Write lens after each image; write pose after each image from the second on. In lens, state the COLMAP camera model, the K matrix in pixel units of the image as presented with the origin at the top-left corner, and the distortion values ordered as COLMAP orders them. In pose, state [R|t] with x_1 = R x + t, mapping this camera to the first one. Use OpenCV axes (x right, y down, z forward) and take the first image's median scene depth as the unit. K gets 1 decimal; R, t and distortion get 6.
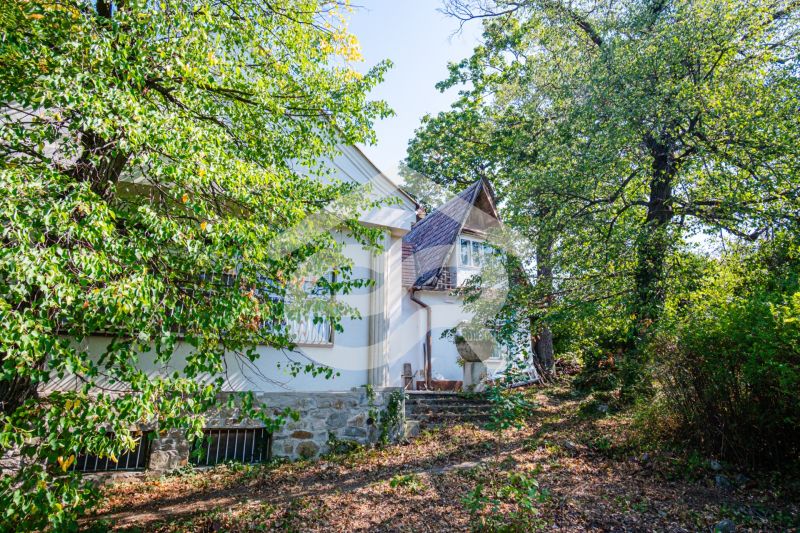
lens RADIAL K [[449.6, 0, 400.1], [0, 449.6, 266.1], [0, 0, 1]] dist [0.002151, -0.000228]
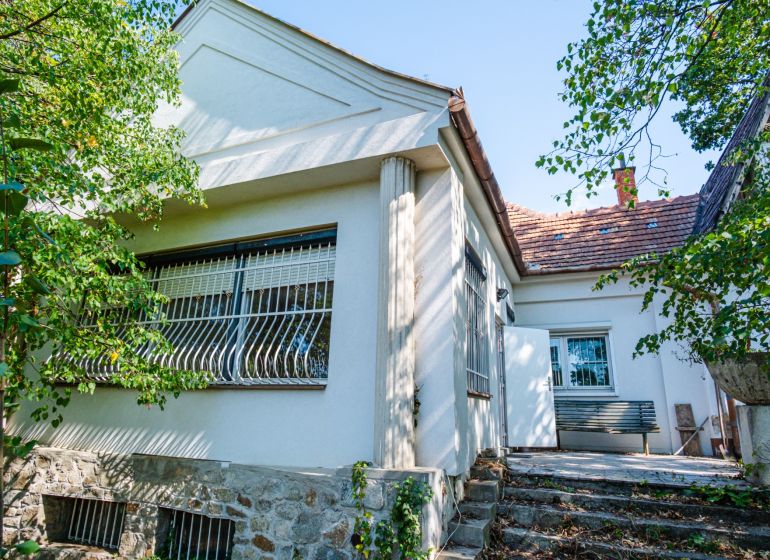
lens RADIAL K [[449.9, 0, 386.0], [0, 449.9, 280.7], [0, 0, 1]] dist [-0.008564, -0.001638]
pose [[0.665305, -0.204239, -0.718091, 0.368335], [0.176287, 0.977630, -0.114728, 0.133323], [0.725460, -0.050261, 0.686427, 0.716773]]
